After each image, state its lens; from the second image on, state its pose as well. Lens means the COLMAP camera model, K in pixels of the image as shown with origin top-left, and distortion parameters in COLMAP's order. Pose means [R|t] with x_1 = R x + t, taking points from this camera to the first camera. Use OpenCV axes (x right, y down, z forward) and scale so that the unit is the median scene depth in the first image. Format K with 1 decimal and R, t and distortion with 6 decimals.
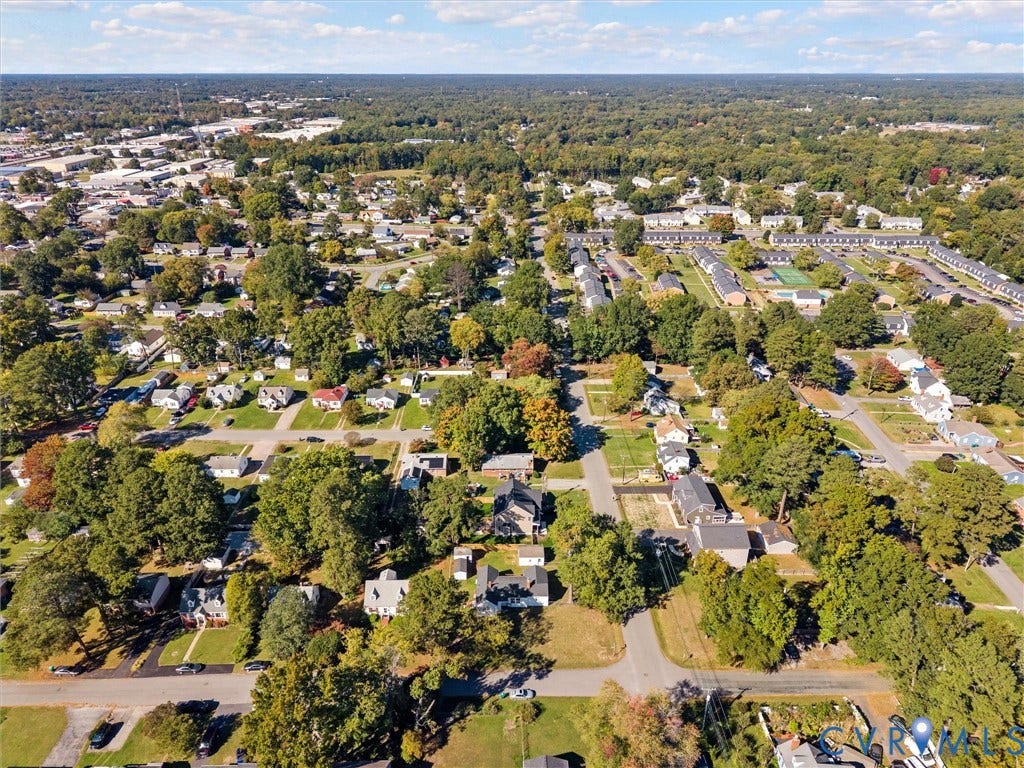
lens RADIAL K [[682.8, 0, 512.0], [0, 682.8, 384.0], [0, 0, 1]] dist [0.057613, -0.071350]
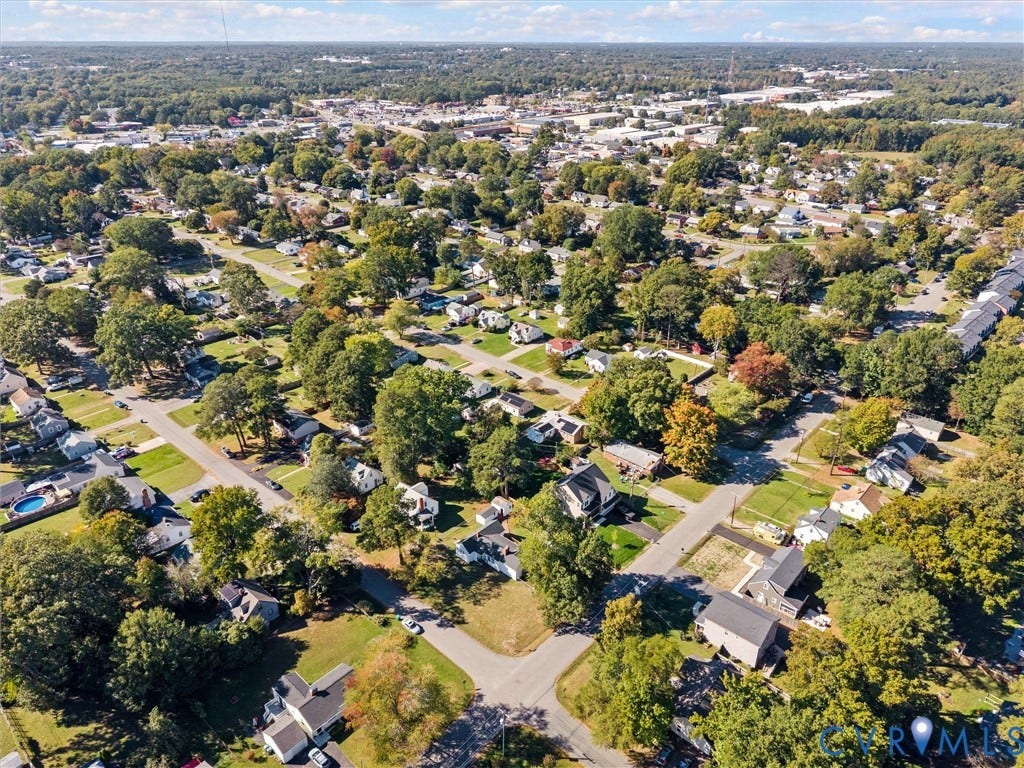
lens RADIAL K [[692.2, 0, 511.0], [0, 692.2, 378.8], [0, 0, 1]] dist [0.064503, -0.081733]
pose [[0.732304, 0.299851, -0.611408, 0.380032], [-0.284494, 0.950444, 0.125375, -0.049864], [0.618703, 0.082129, 0.781320, 0.129878]]
